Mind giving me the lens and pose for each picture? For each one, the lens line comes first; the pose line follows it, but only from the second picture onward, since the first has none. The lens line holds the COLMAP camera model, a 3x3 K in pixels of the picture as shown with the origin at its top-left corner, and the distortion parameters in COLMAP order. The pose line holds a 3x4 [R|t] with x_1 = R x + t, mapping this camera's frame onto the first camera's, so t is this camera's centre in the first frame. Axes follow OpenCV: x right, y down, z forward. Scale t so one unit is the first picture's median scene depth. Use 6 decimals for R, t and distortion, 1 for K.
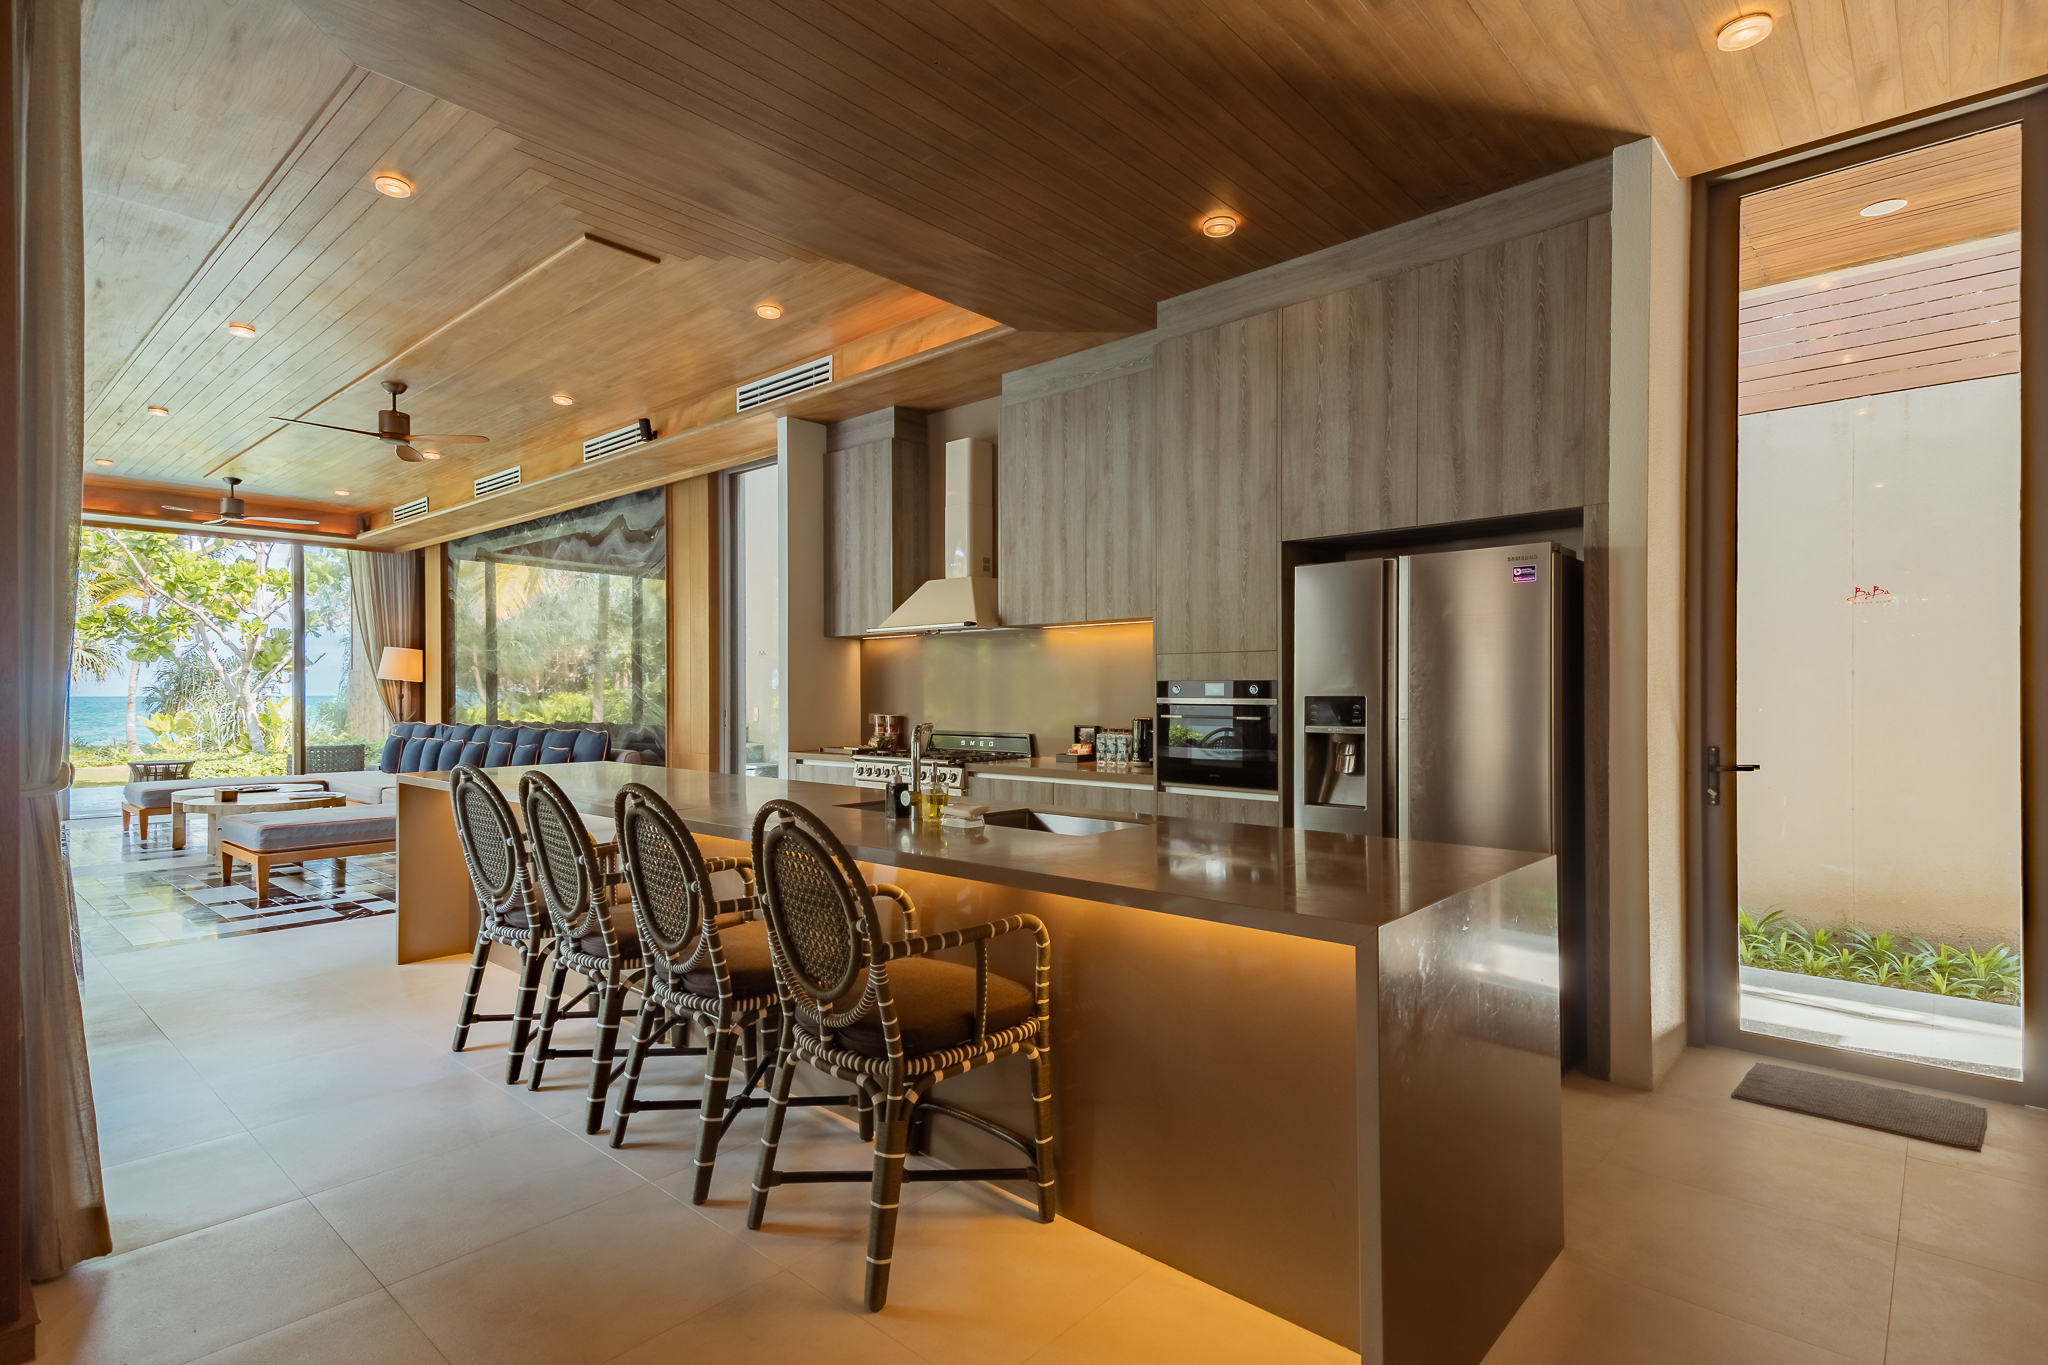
lens RADIAL K [[1008.6, 0, 1031.4], [0, 1008.6, 697.9], [0, 0, 1]] dist [0.006120, 0.000592]
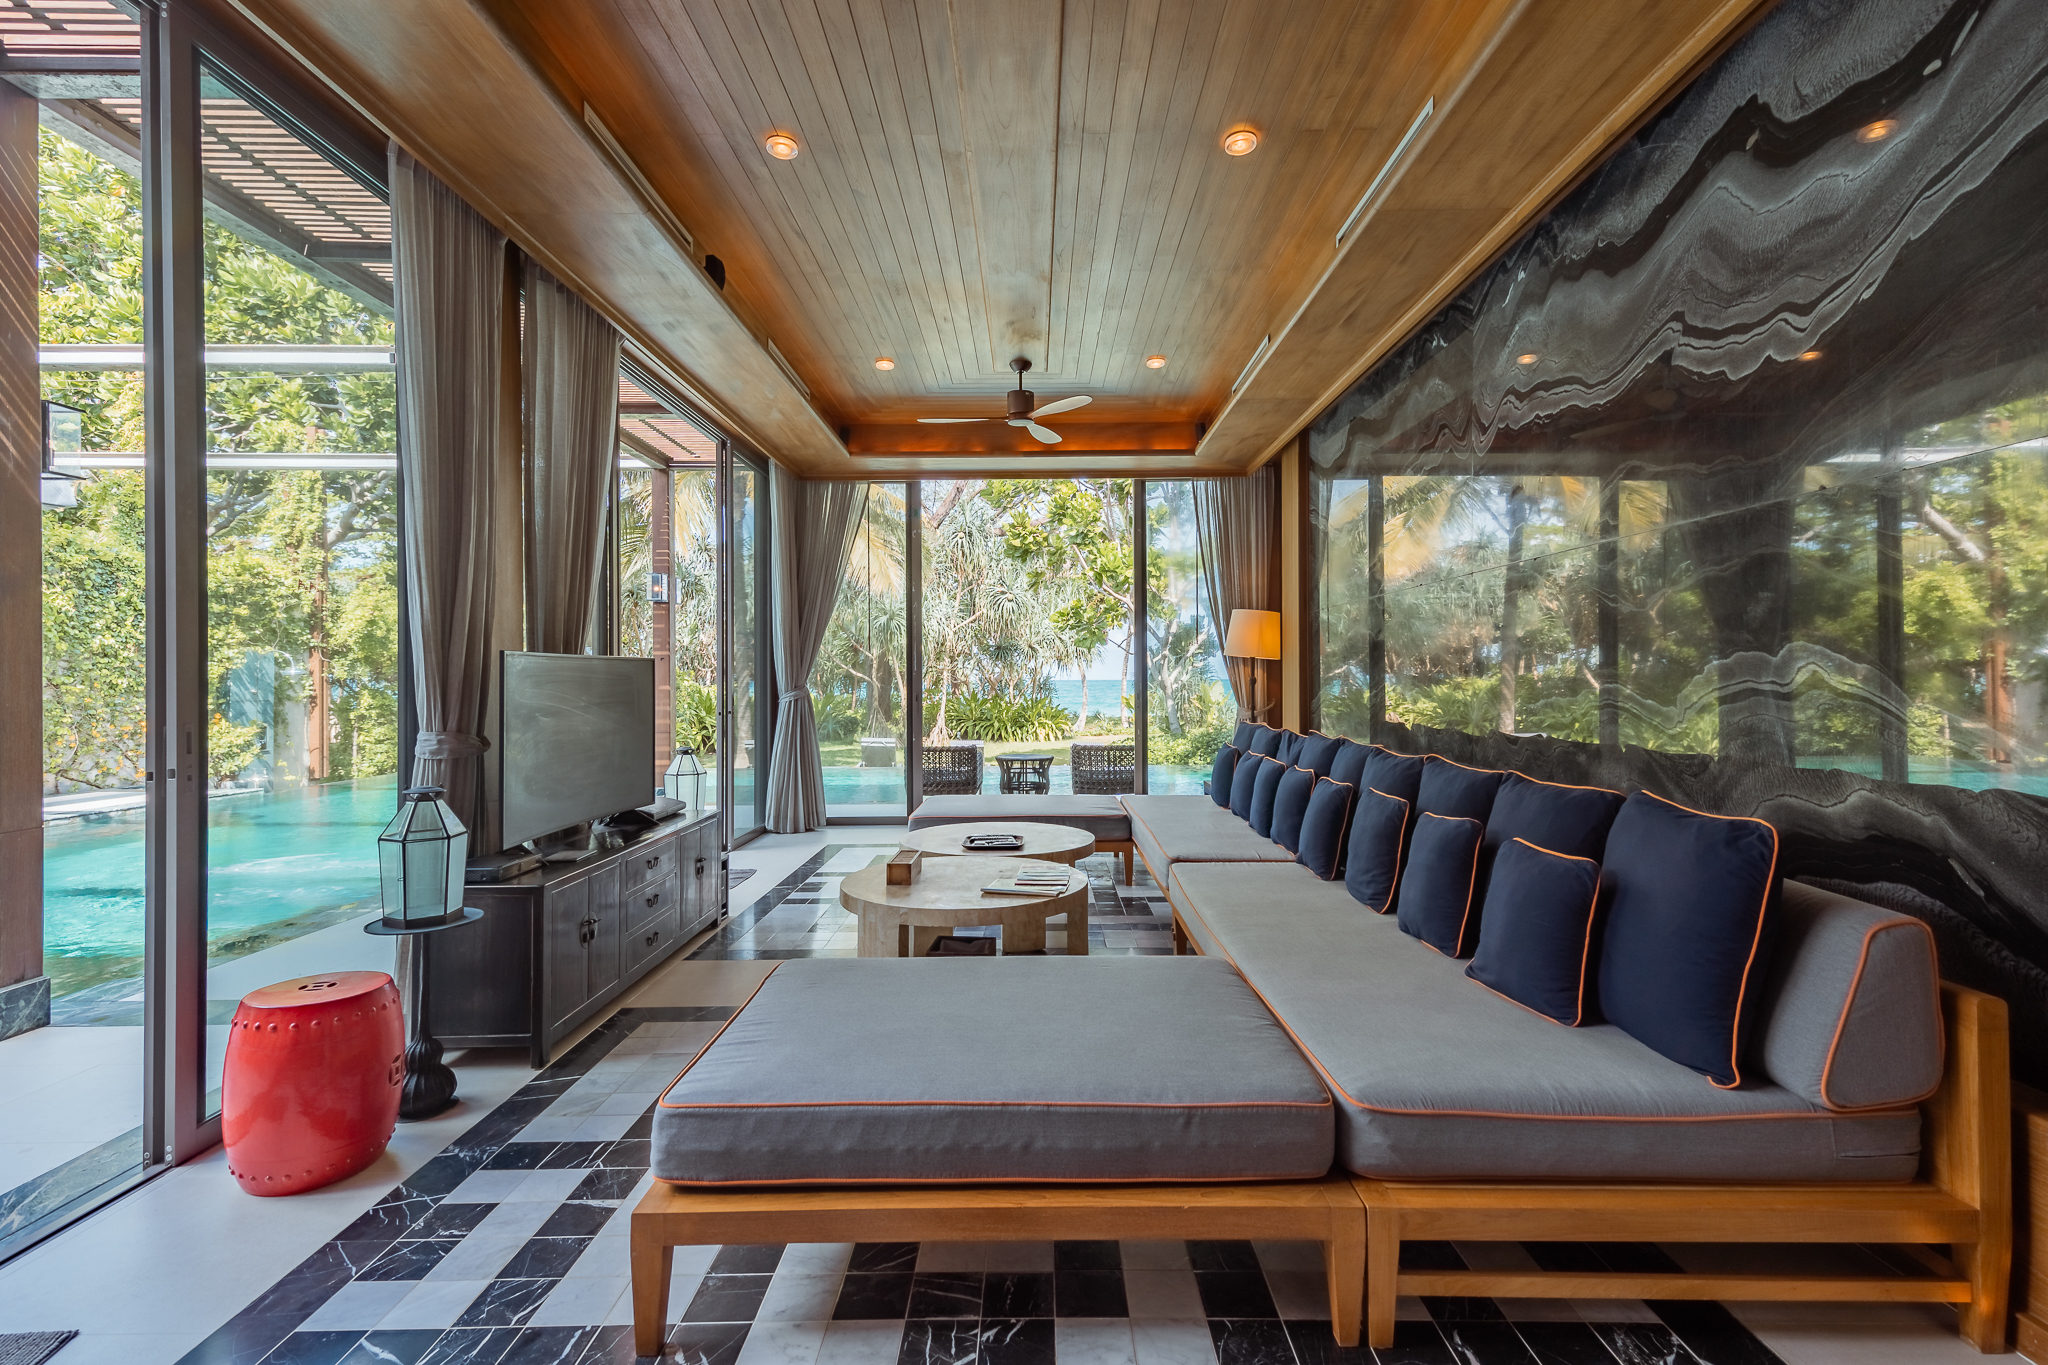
lens RADIAL K [[935.8, 0, 1040.4], [0, 935.8, 677.1], [0, 0, 1]] dist [0.003041, 0.000259]
pose [[0.665024, -0.000296, -0.746822, -0.257277], [-0.003289, 0.999989, -0.003325, -0.001633], [0.746815, 0.004667, 0.665016, 0.494021]]
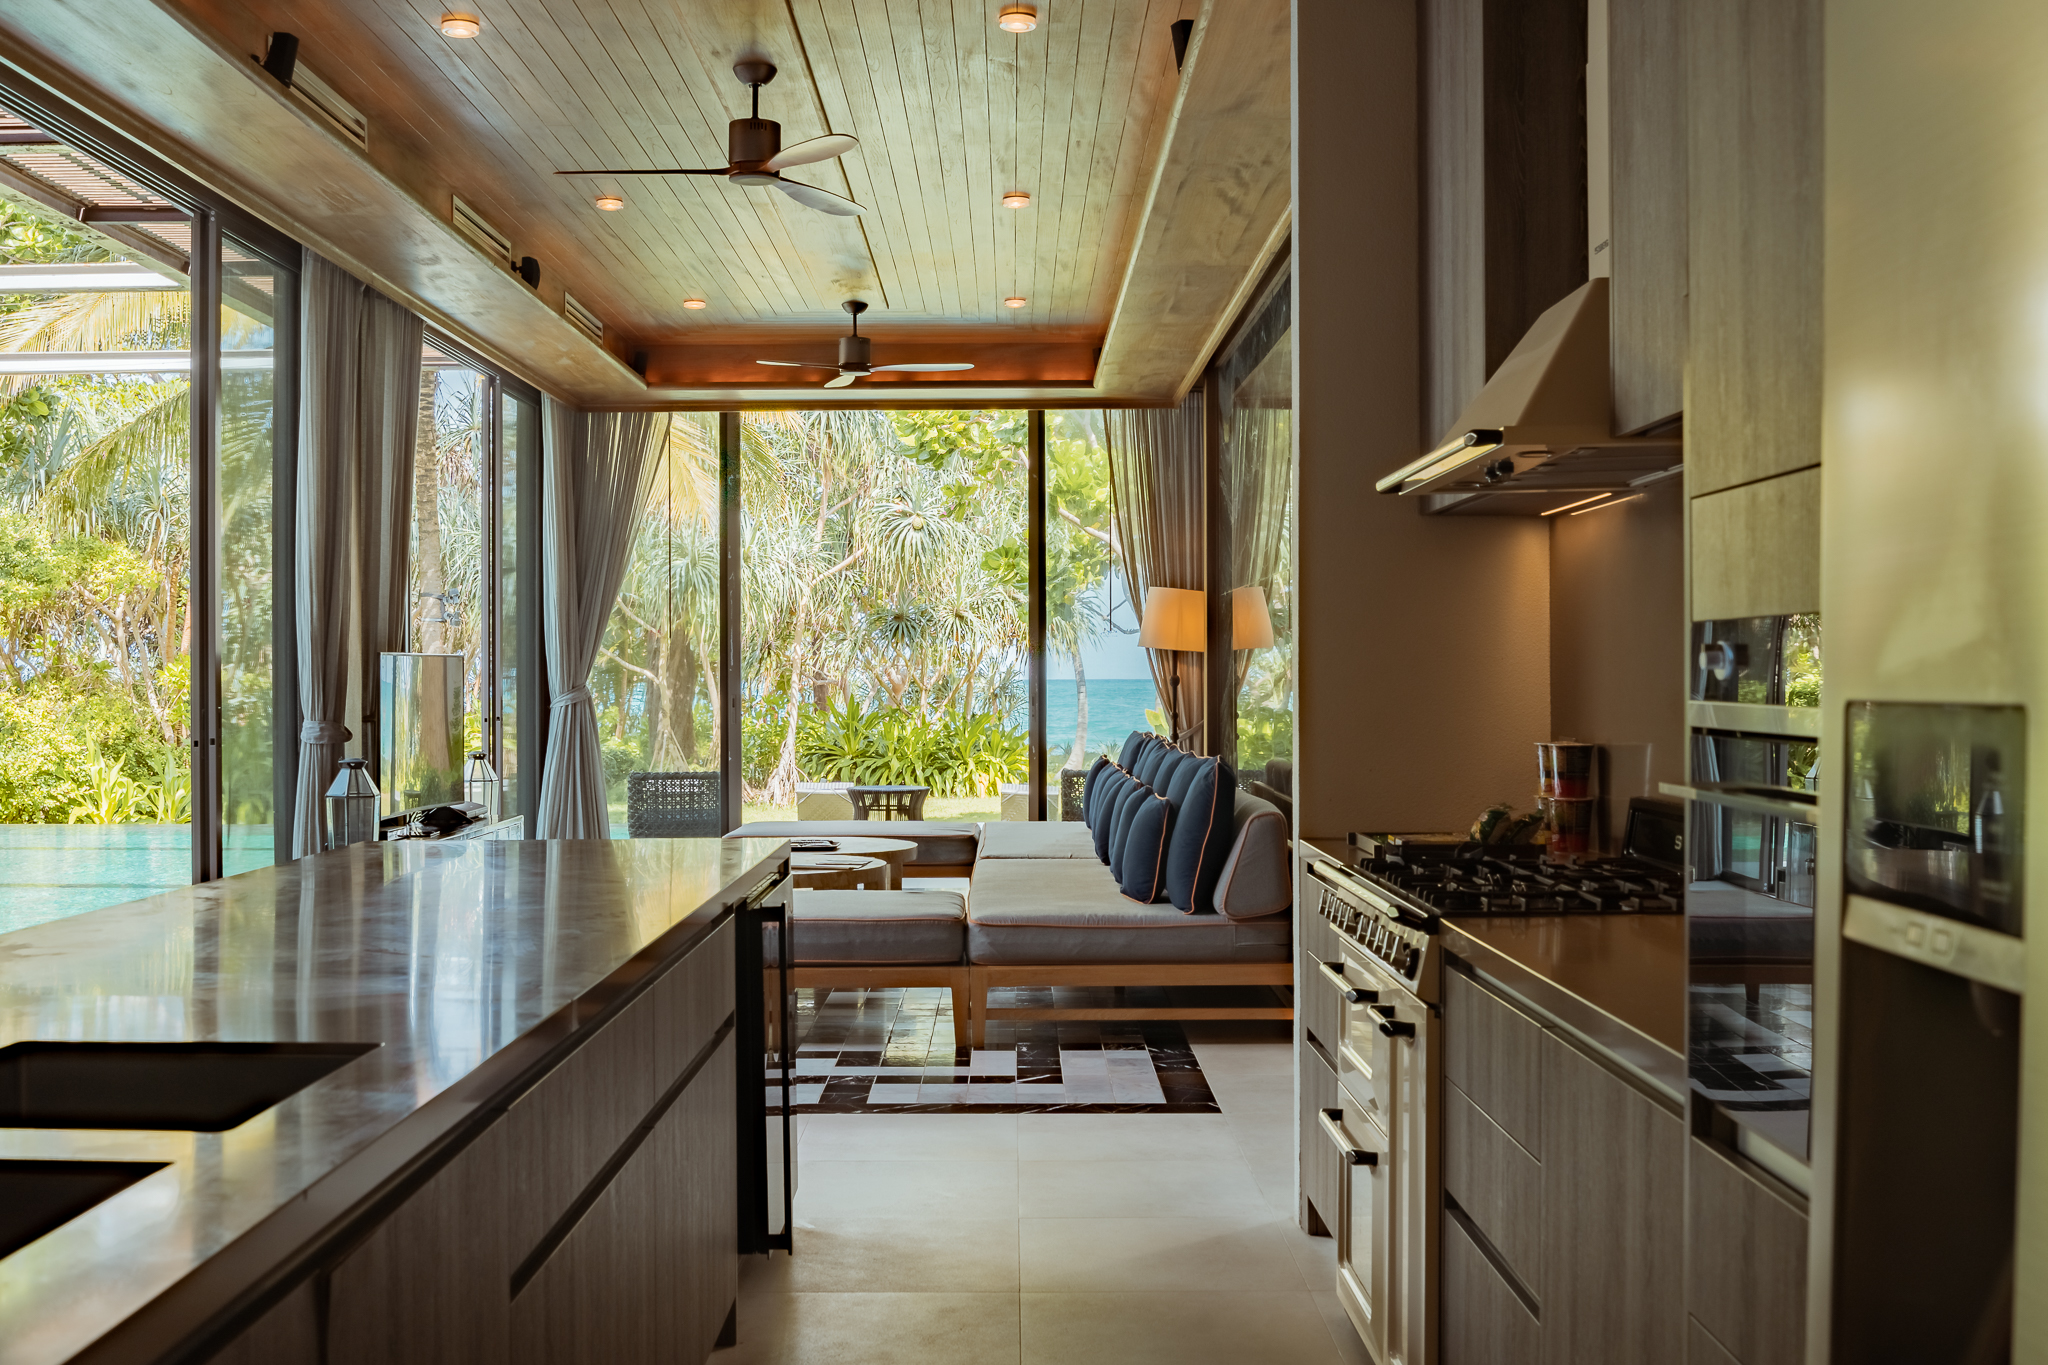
lens RADIAL K [[2098.5, 0, 1018.6], [0, 2098.5, 681.2], [0, 0, 1]] dist [0.002996, 0.000000]
pose [[0.663185, 0.004786, -0.748440, 0.143123], [-0.006427, 0.999979, 0.000699, -0.001716], [0.748428, 0.004346, 0.663202, 0.230862]]
